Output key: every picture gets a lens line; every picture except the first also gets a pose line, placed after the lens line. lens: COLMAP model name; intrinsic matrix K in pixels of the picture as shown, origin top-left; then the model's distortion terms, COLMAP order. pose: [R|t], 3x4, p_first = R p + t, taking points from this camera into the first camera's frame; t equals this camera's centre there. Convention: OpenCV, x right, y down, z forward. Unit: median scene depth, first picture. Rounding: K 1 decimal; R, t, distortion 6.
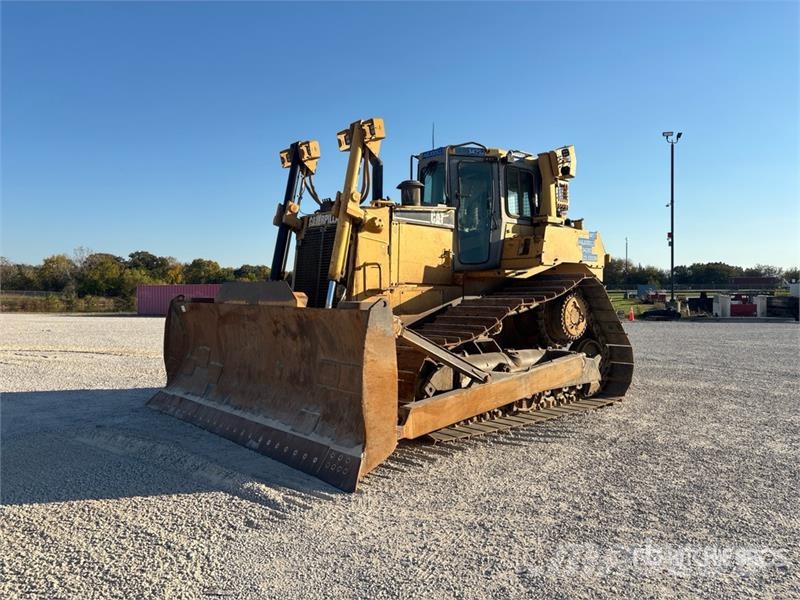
lens RADIAL K [[602.7, 0, 397.3], [0, 602.7, 299.2], [0, 0, 1]] dist [0.045355, -0.055919]
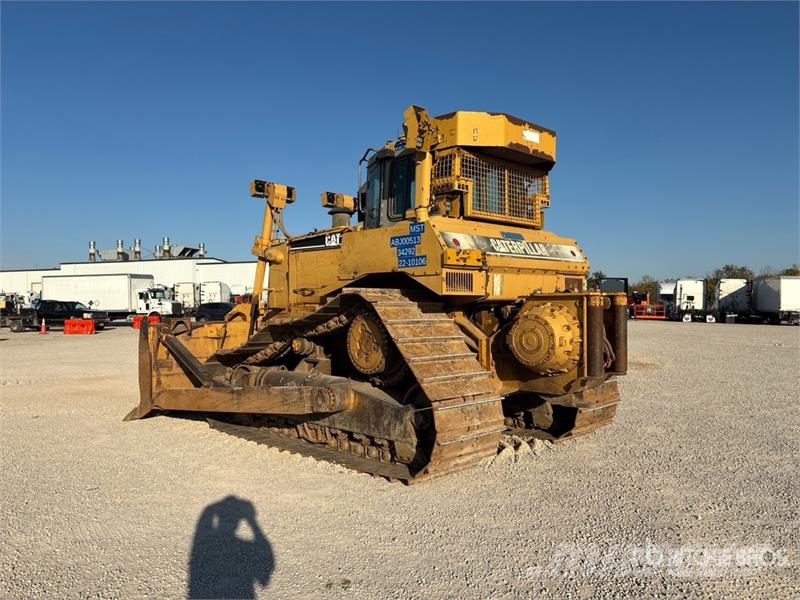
lens RADIAL K [[602.7, 0, 397.3], [0, 602.7, 299.2], [0, 0, 1]] dist [0.045355, -0.055919]
pose [[0.062162, -0.013820, -0.997970, 1.062062], [-0.007009, 0.999873, -0.014283, -0.017527], [0.998041, 0.007883, 0.062058, 1.005908]]
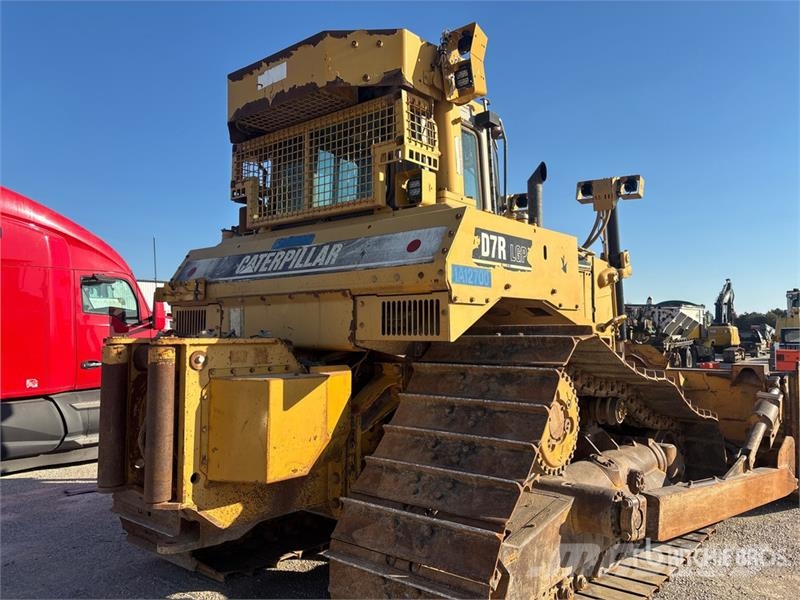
lens RADIAL K [[602.7, 0, 397.3], [0, 602.7, 299.2], [0, 0, 1]] dist [0.045355, -0.055919]
pose [[-0.986595, -0.014315, -0.162557, 0.252910], [-0.007378, 0.999039, -0.043200, -0.047364], [0.163020, -0.041421, -0.985753, 1.716696]]
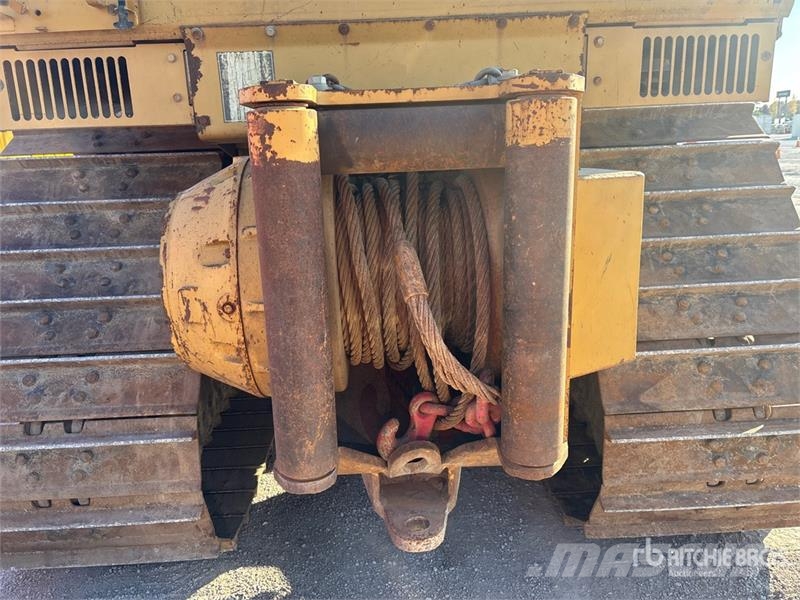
lens RADIAL K [[600.9, 0, 398.2], [0, 600.9, 304.9], [0, 0, 1]] dist [0.060179, -0.081469]
pose [[-0.622518, 0.216869, -0.751957, 0.472713], [0.024693, 0.965802, 0.258101, -0.024084], [0.782216, 0.142104, -0.606585, 1.392379]]
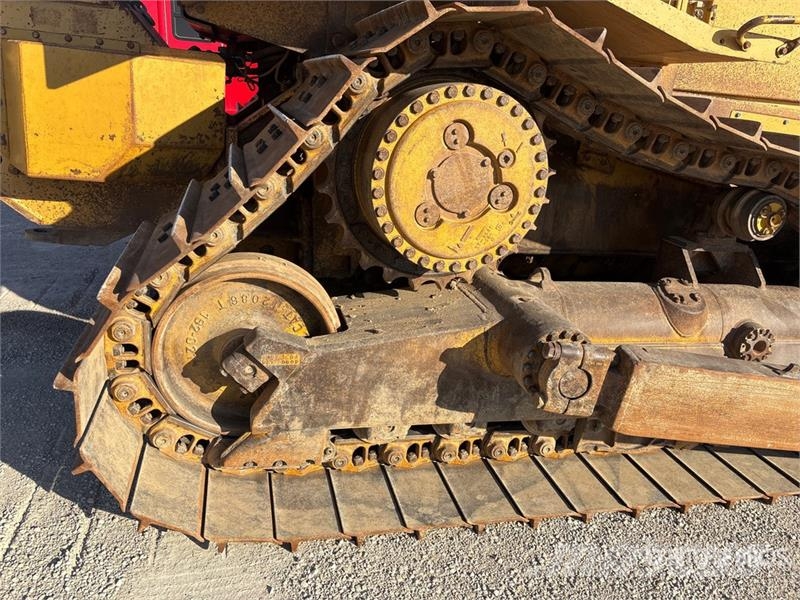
lens RADIAL K [[610.0, 0, 405.5], [0, 610.0, 299.7], [0, 0, 1]] dist [0.042473, -0.052181]
pose [[-0.895164, -0.232635, 0.380213, -0.028178], [-0.100103, 0.936133, 0.337097, -0.014546], [-0.434350, 0.263697, -0.861280, 1.530175]]
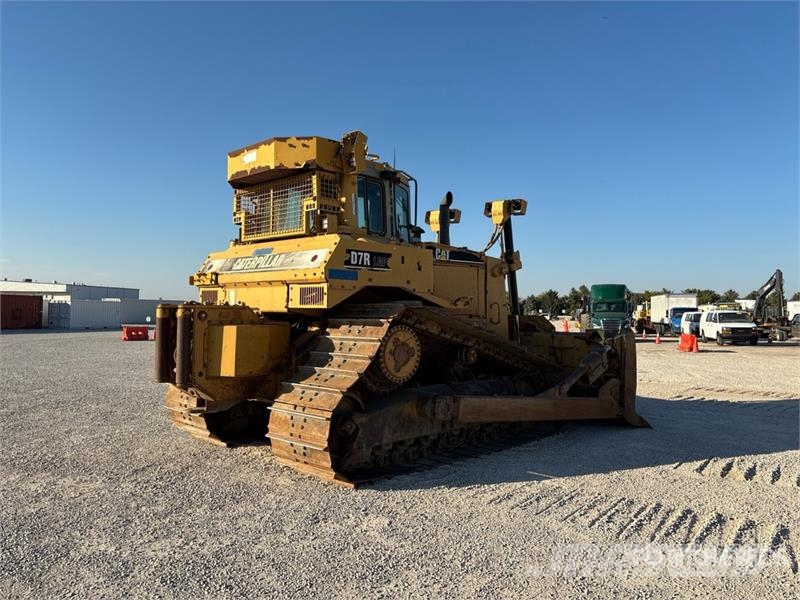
lens RADIAL K [[591.4, 0, 426.6], [0, 591.4, 296.2], [0, 0, 1]] dist [0.041480, -0.054194]
pose [[-0.993528, -0.019899, -0.111829, 0.117242], [-0.018973, 0.999776, -0.009342, -0.048110], [0.111990, -0.007160, -0.993684, 2.090454]]
